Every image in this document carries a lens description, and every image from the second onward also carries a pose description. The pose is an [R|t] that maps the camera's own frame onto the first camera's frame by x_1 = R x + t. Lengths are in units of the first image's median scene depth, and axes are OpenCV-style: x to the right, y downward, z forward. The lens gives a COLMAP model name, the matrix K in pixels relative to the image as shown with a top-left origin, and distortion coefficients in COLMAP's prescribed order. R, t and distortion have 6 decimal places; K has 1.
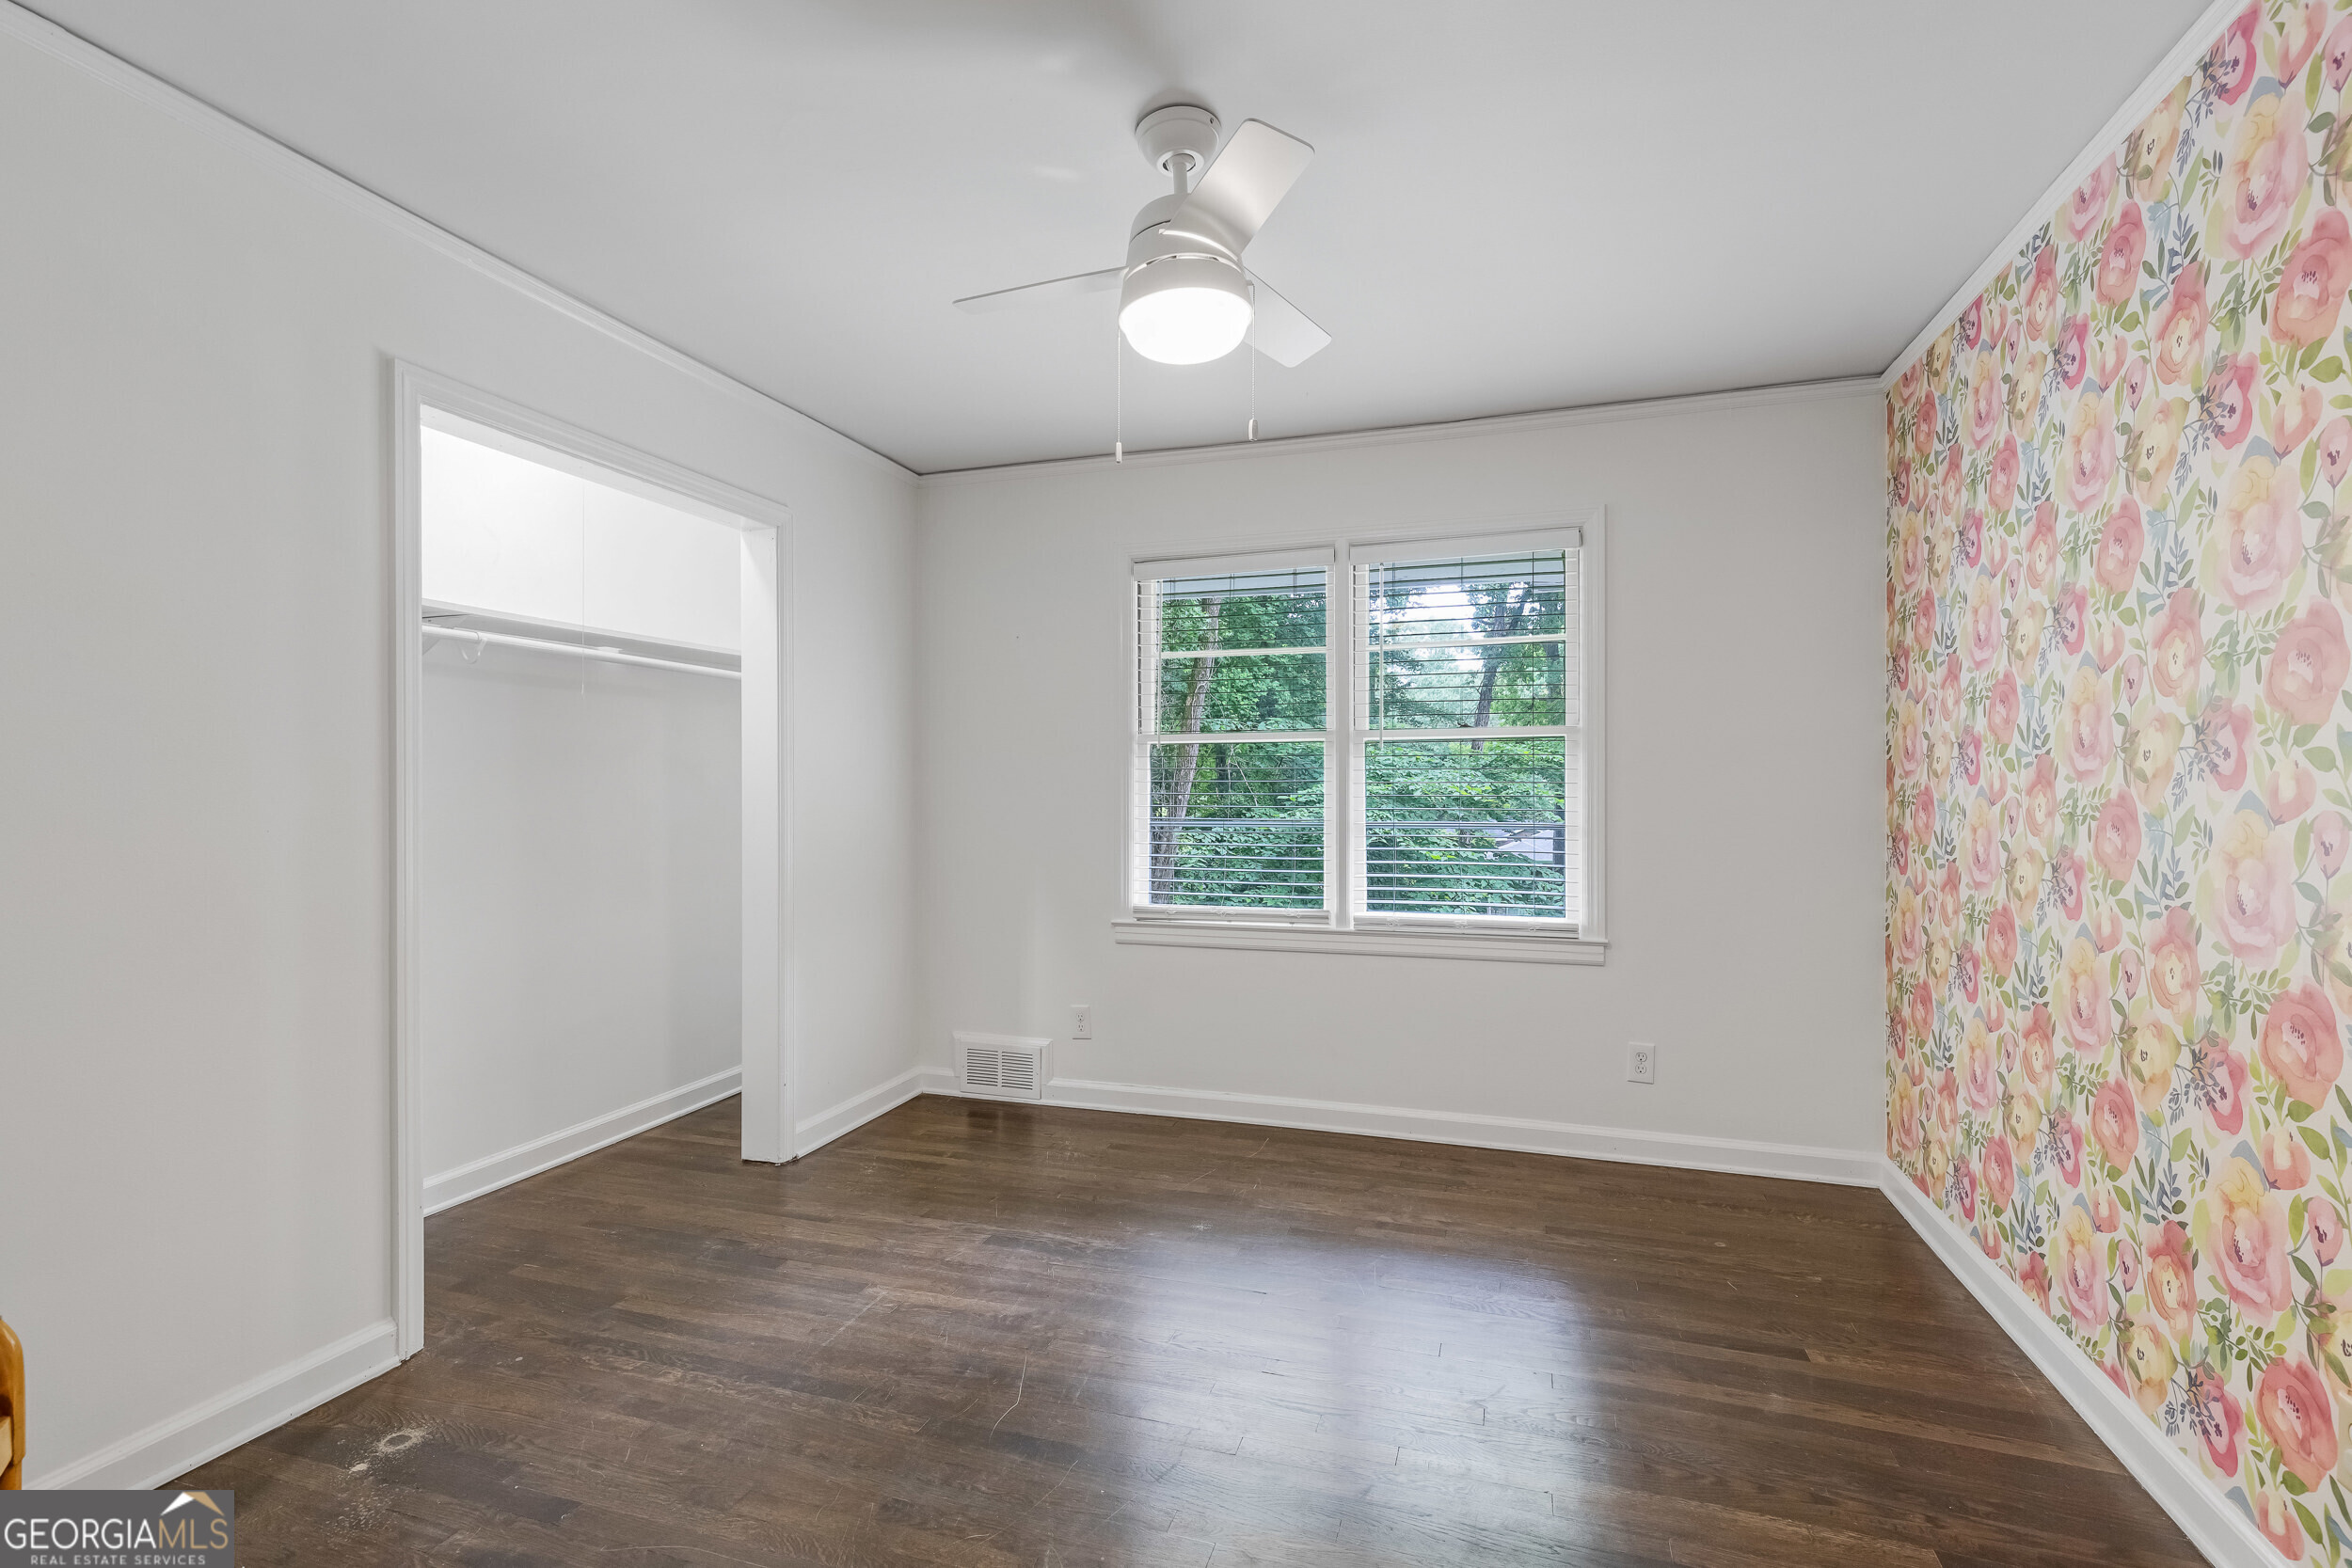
lens RADIAL K [[1078.2, 0, 1182.1], [0, 1078.2, 792.2], [0, 0, 1]] dist [0.011145, 0.000245]
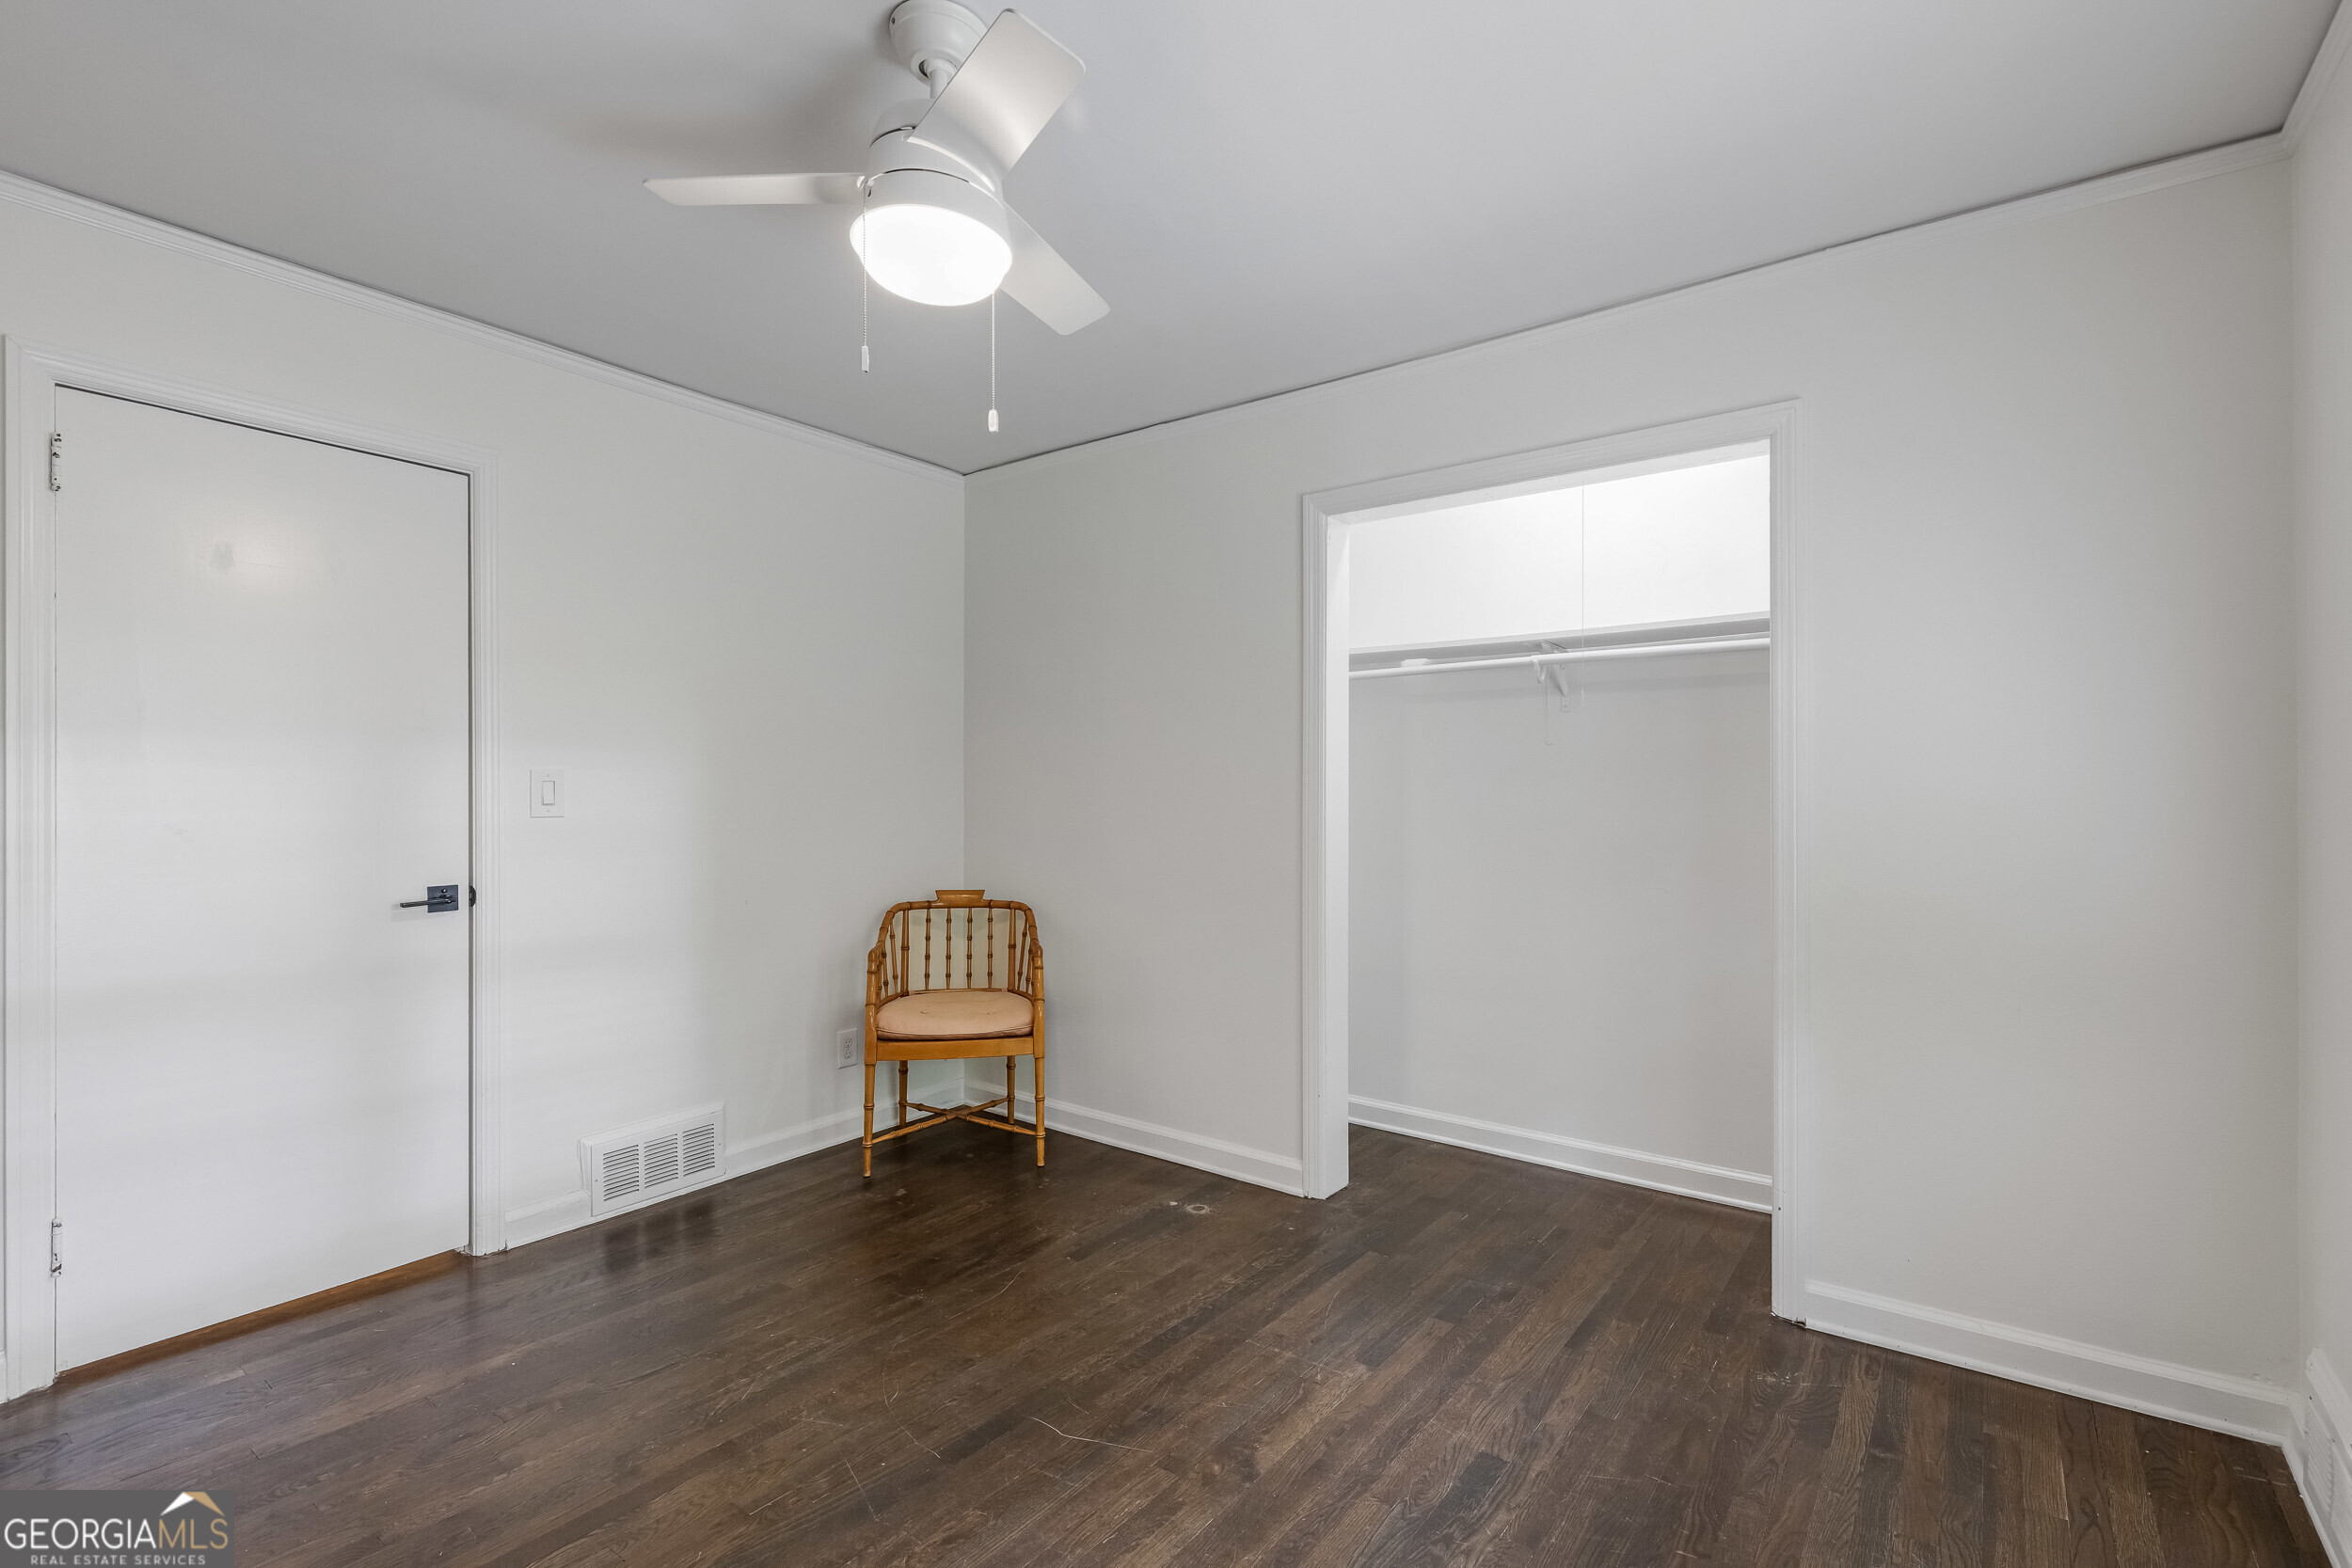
lens RADIAL K [[1078.2, 0, 1192.8], [0, 1078.2, 797.0], [0, 0, 1]] dist [0.011145, 0.000245]
pose [[-0.322392, 0.005659, -0.946589, 0.589801], [-0.004331, 0.999963, 0.007453, -0.008722], [0.946596, 0.006502, -0.322355, 1.162205]]
